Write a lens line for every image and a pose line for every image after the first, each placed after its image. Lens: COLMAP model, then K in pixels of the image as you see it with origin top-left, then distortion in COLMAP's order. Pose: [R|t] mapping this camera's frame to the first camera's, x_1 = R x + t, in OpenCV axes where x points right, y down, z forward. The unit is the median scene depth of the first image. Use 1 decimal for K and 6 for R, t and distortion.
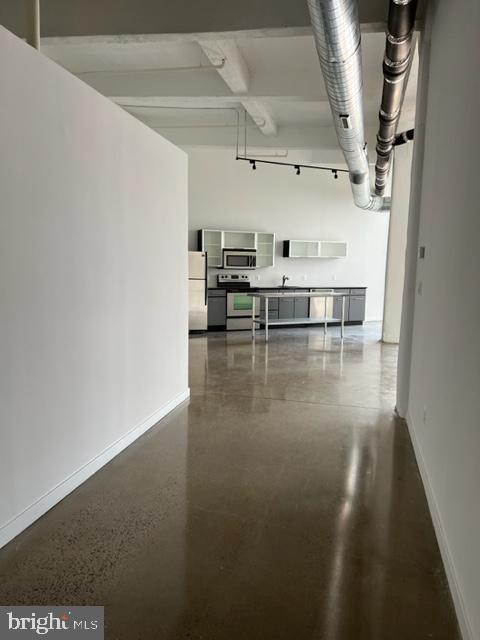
lens RADIAL K [[489.9, 0, 233.1], [0, 489.9, 324.0], [0, 0, 1]] dist [0.043406, -0.009829]
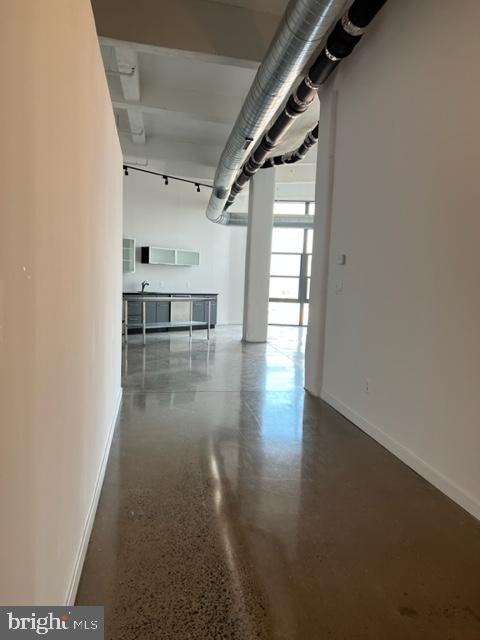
lens RADIAL K [[489.9, 0, 227.9], [0, 489.9, 321.2], [0, 0, 1]] dist [0.043406, -0.009829]
pose [[0.924137, -0.014436, 0.381787, -0.131208], [0.024003, 0.999506, -0.020307, 0.009694], [-0.381306, 0.027931, 0.924027, -0.007748]]
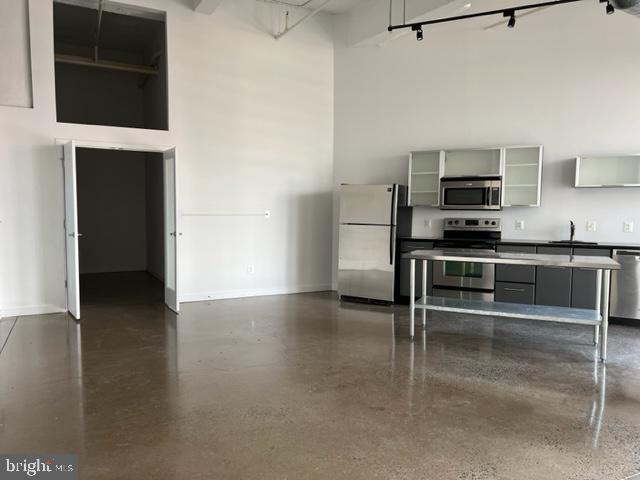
lens RADIAL K [[489.9, 0, 320.4], [0, 489.9, 239.8], [0, 0, 1]] dist [0.043406, -0.009829]
pose [[0.662761, 0.040247, -0.747749, 0.347409], [-0.084979, 0.996146, -0.021704, -0.045212], [0.743994, 0.077927, 0.663627, 0.454373]]
